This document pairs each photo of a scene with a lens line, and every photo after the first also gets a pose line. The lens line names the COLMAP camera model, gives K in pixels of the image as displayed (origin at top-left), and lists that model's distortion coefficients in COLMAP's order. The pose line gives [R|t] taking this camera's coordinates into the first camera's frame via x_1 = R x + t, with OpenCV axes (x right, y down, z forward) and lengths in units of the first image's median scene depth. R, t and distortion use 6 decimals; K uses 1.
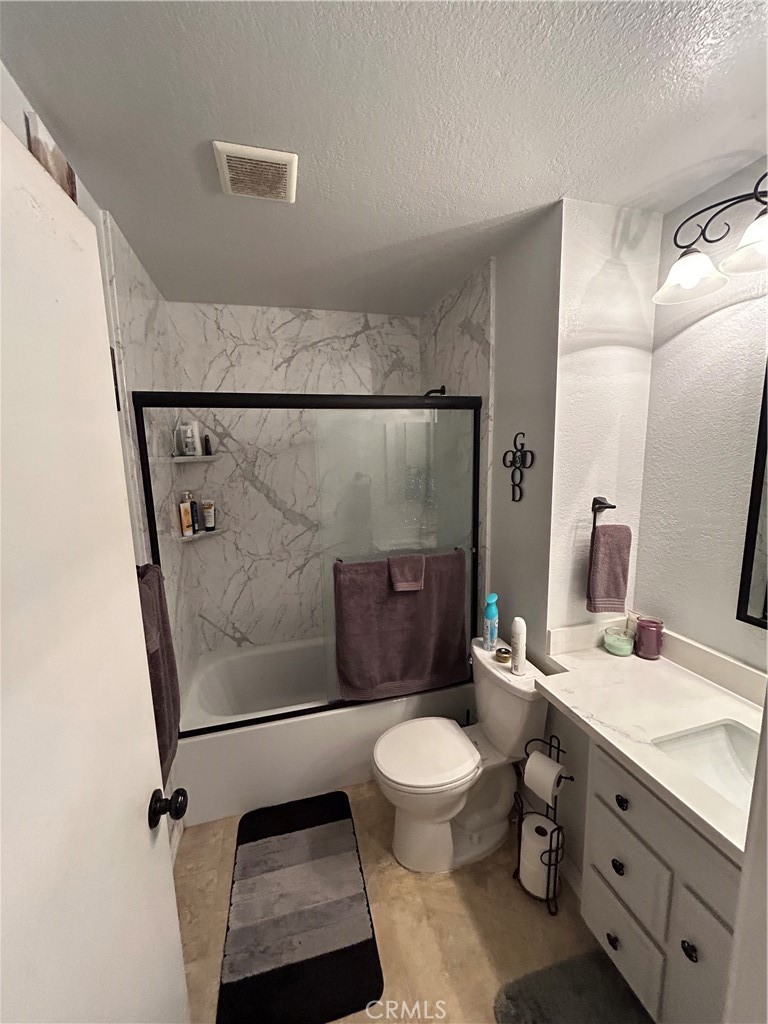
lens RADIAL K [[417.6, 0, 383.0], [0, 417.6, 515.5], [0, 0, 1]] dist [-0.000316, 0.000282]
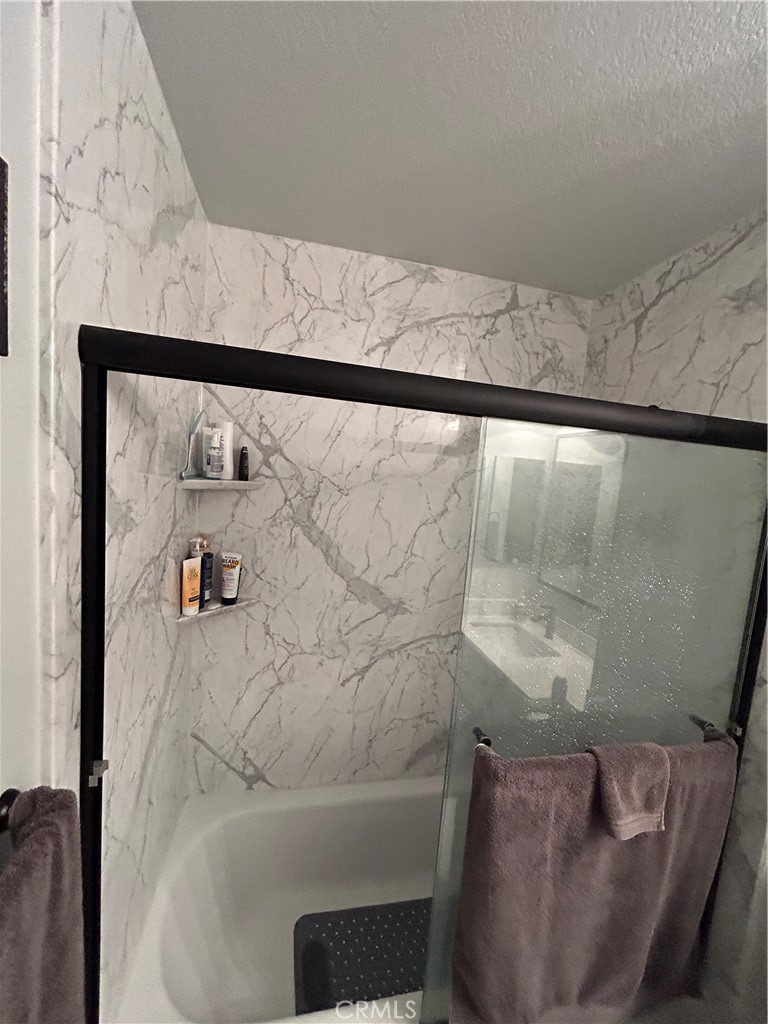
lens RADIAL K [[417.6, 0, 383.7], [0, 417.6, 515.5], [0, 0, 1]] dist [-0.000316, 0.000282]
pose [[0.992170, 0.113067, -0.053049, -0.212605], [-0.115956, 0.991733, -0.054960, -0.100396], [0.046397, 0.060681, 0.997078, 0.490231]]
